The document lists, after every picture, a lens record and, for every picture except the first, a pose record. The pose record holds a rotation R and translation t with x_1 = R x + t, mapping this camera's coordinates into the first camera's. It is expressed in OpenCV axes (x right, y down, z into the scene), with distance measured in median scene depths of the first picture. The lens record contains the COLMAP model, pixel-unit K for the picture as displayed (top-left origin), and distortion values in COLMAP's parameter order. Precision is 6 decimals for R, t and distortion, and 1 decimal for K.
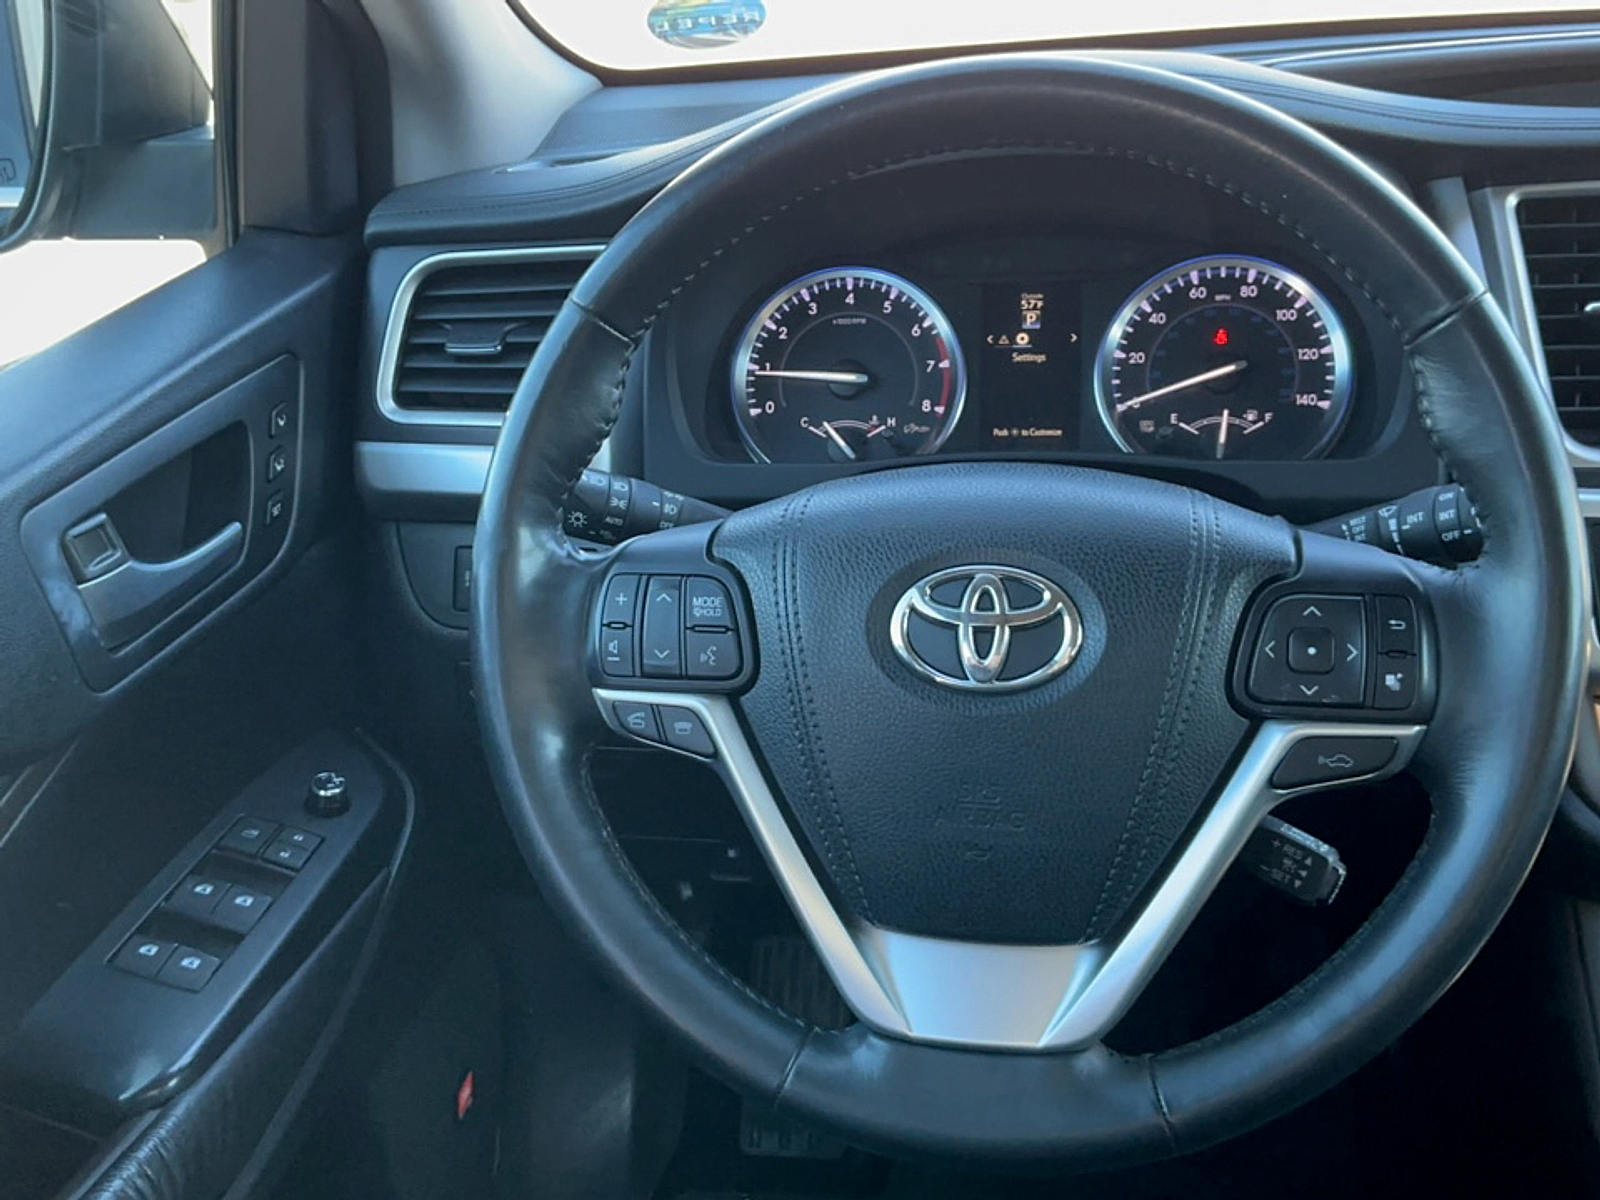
lens RADIAL K [[1677.3, 0, 803.8], [0, 1677.3, 580.4], [0, 0, 1]] dist [0.185247, -0.374611]
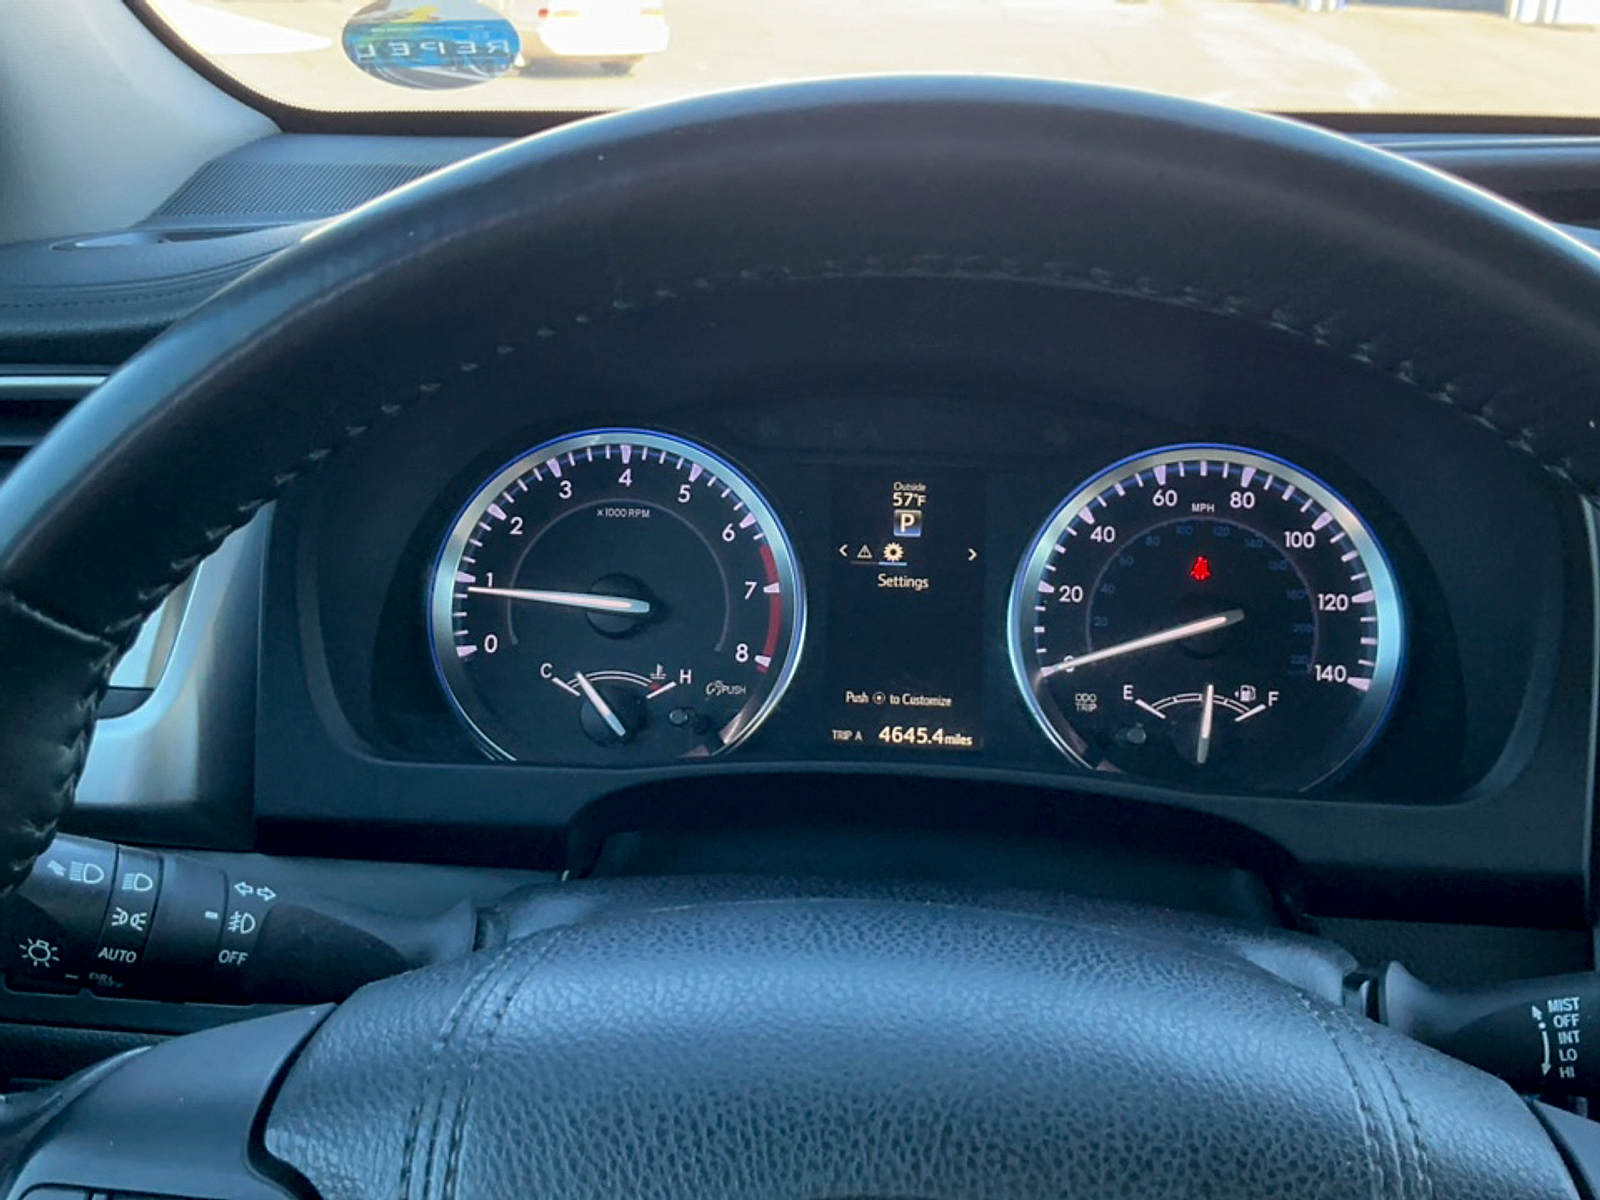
lens RADIAL K [[1682.3, 0, 785.6], [0, 1682.3, 596.3], [0, 0, 1]] dist [0.164796, -0.364071]
pose [[0.992781, 0.033942, 0.115040, 0.016433], [-0.029008, 0.998598, -0.044289, -0.100507], [-0.116382, 0.040632, 0.992373, 0.384180]]
